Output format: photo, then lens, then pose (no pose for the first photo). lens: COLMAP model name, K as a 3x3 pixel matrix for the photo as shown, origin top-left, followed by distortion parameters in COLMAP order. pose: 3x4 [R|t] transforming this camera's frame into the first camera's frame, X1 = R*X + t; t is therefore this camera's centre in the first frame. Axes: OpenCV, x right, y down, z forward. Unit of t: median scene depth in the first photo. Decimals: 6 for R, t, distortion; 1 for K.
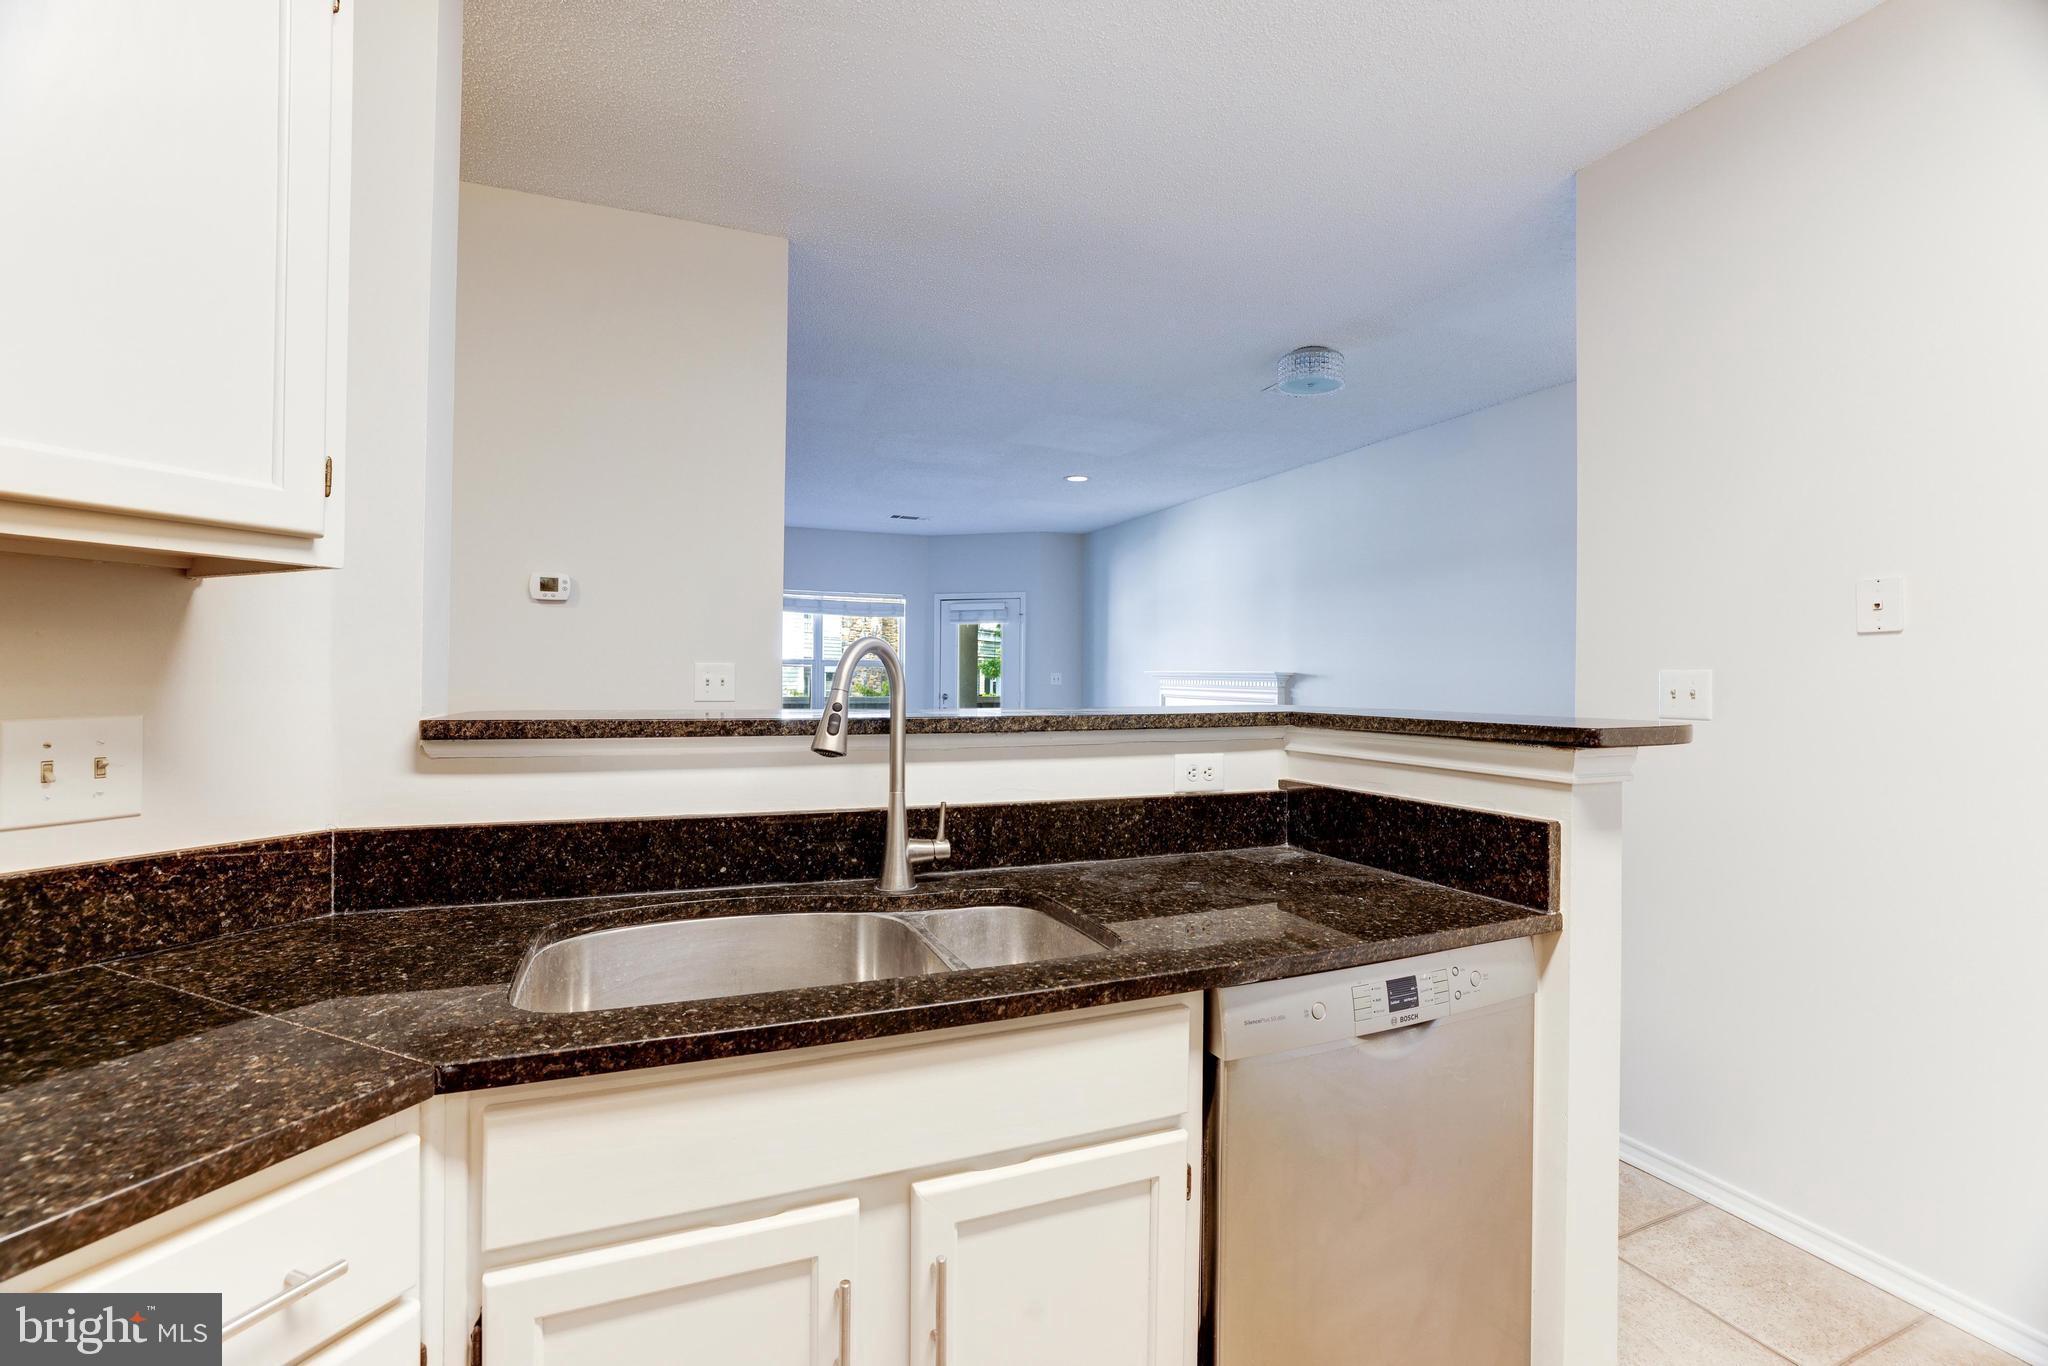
lens RADIAL K [[886.8, 0, 1023.8], [0, 886.8, 673.5], [0, 0, 1]] dist [-0.034152, 0.016581]
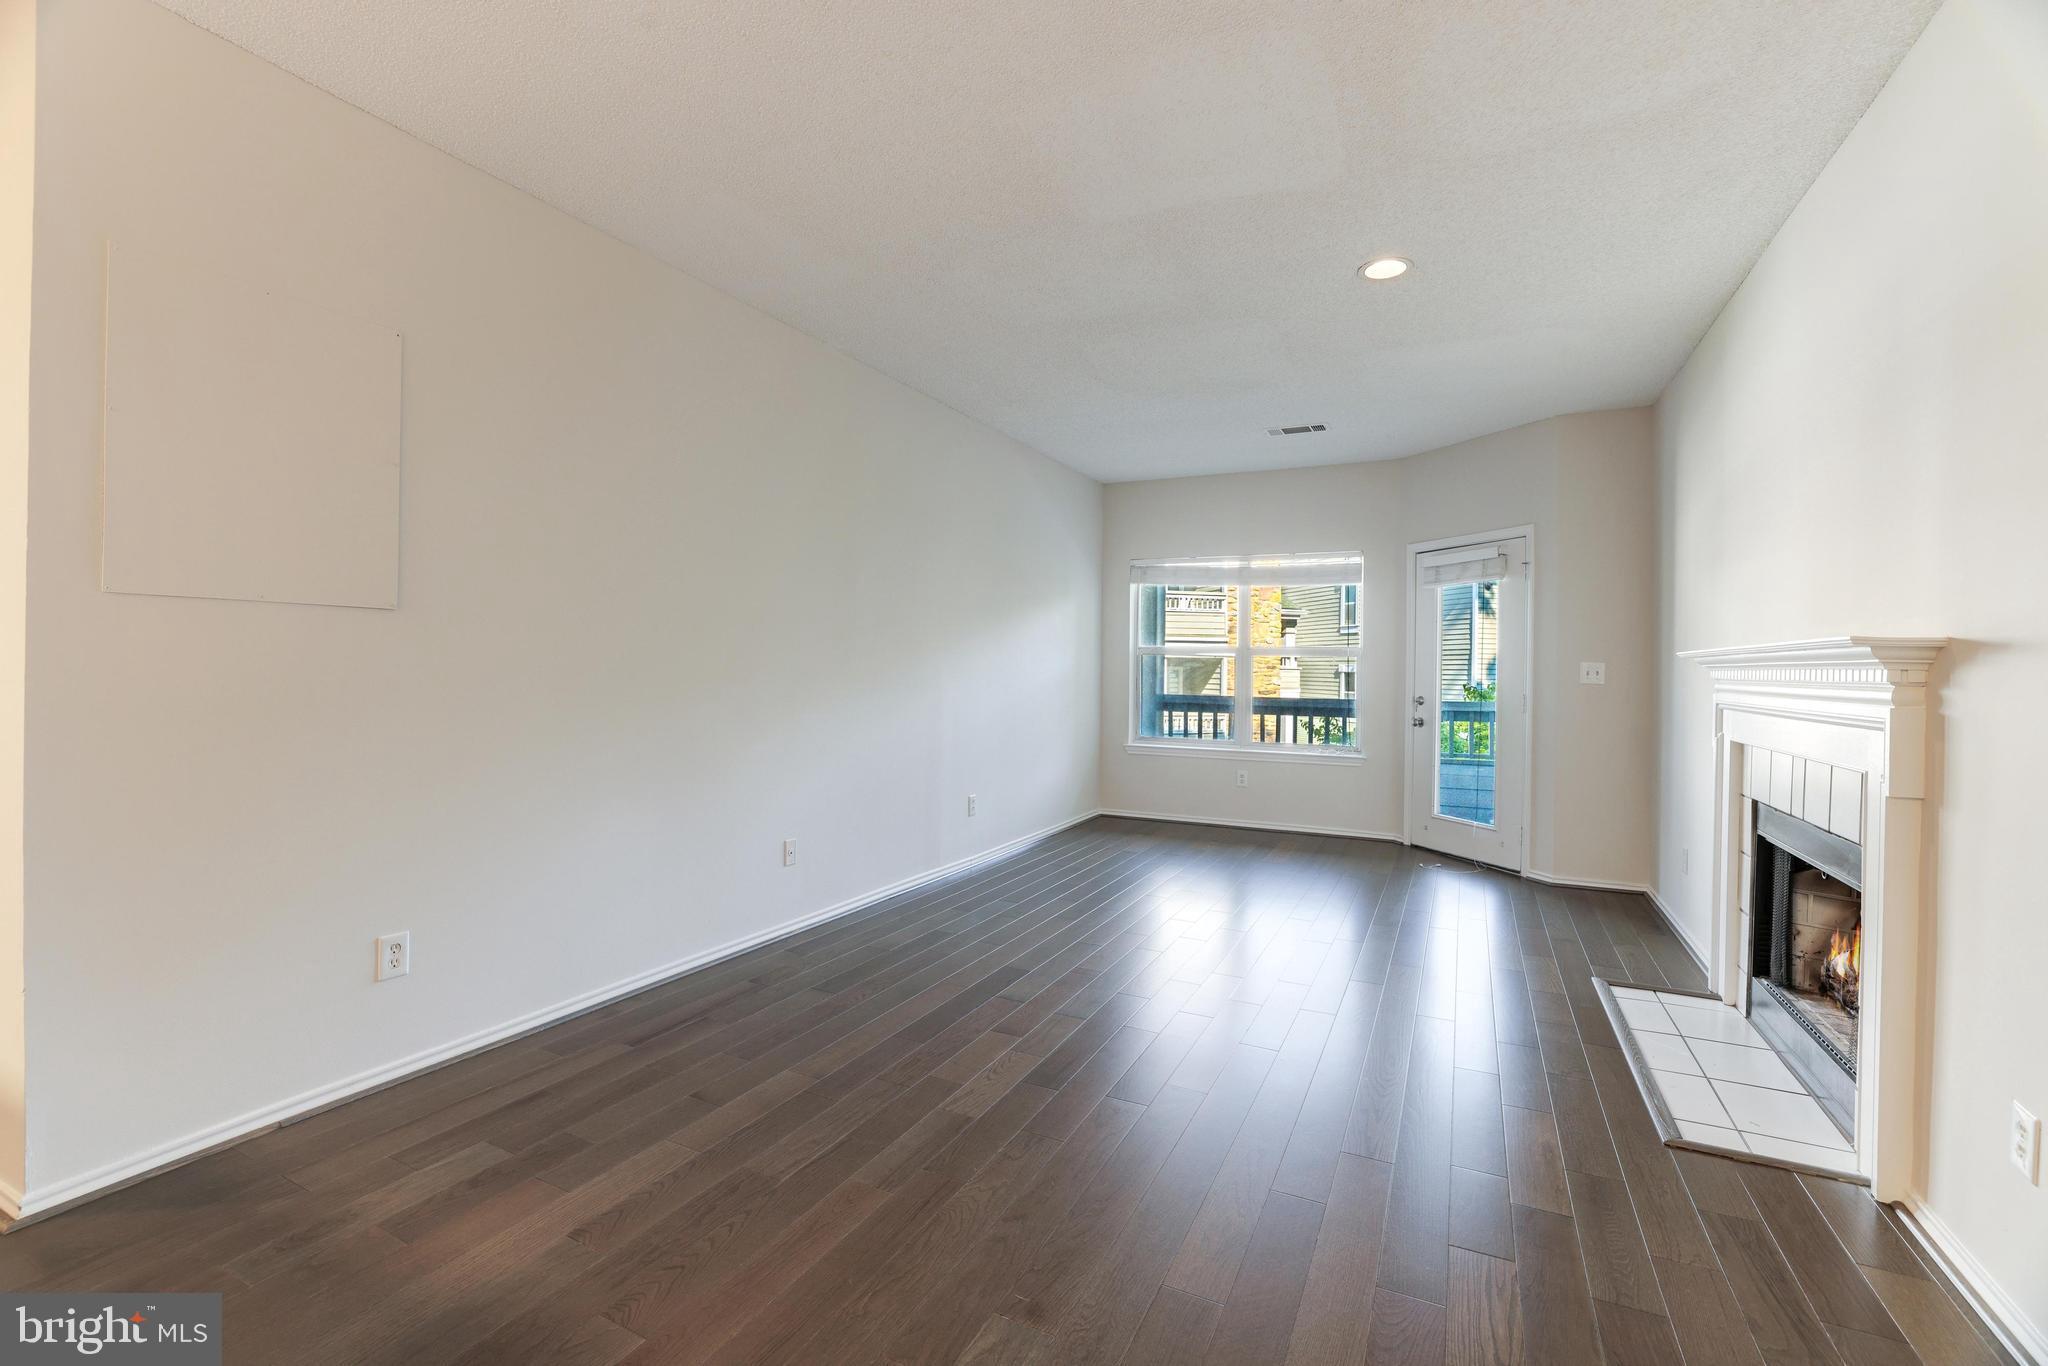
lens RADIAL K [[886.8, 0, 1023.8], [0, 886.8, 673.5], [0, 0, 1]] dist [-0.034152, 0.016581]
pose [[0.667801, 0.005023, -0.744323, 0.209143], [-0.008205, 0.999966, -0.000613, 0.009809], [0.744295, 0.006516, 0.667819, 0.361252]]
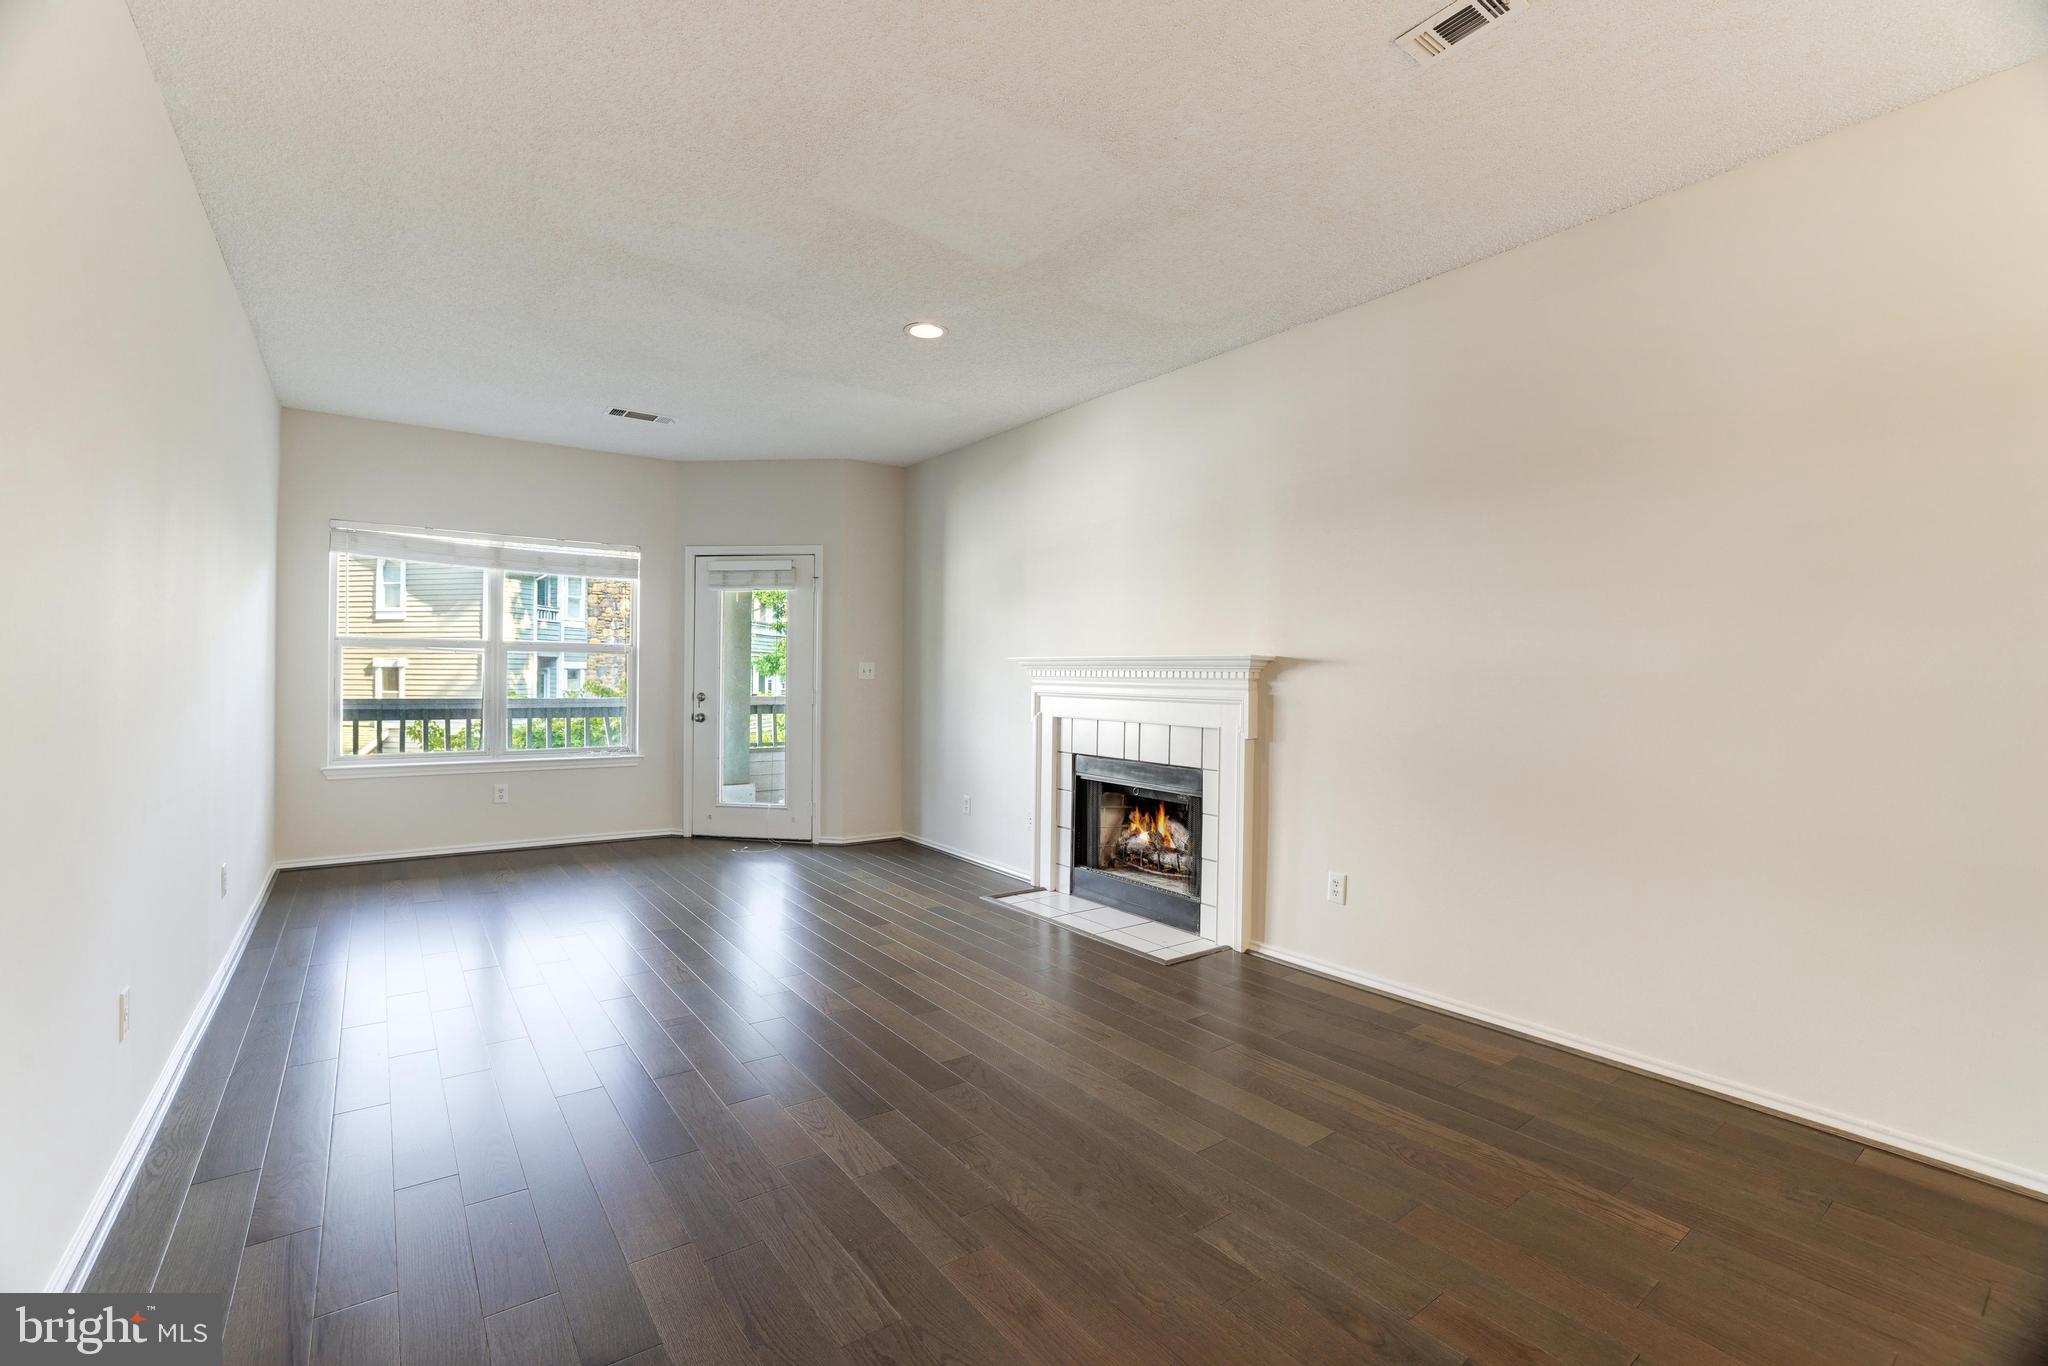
lens RADIAL K [[886.8, 0, 1023.8], [0, 886.8, 673.5], [0, 0, 1]] dist [-0.034152, 0.016581]
pose [[0.969518, 0.002109, 0.245013, -0.014848], [-0.002438, 0.999996, 0.001040, 0.007352], [-0.245010, -0.001606, 0.969519, 0.286672]]
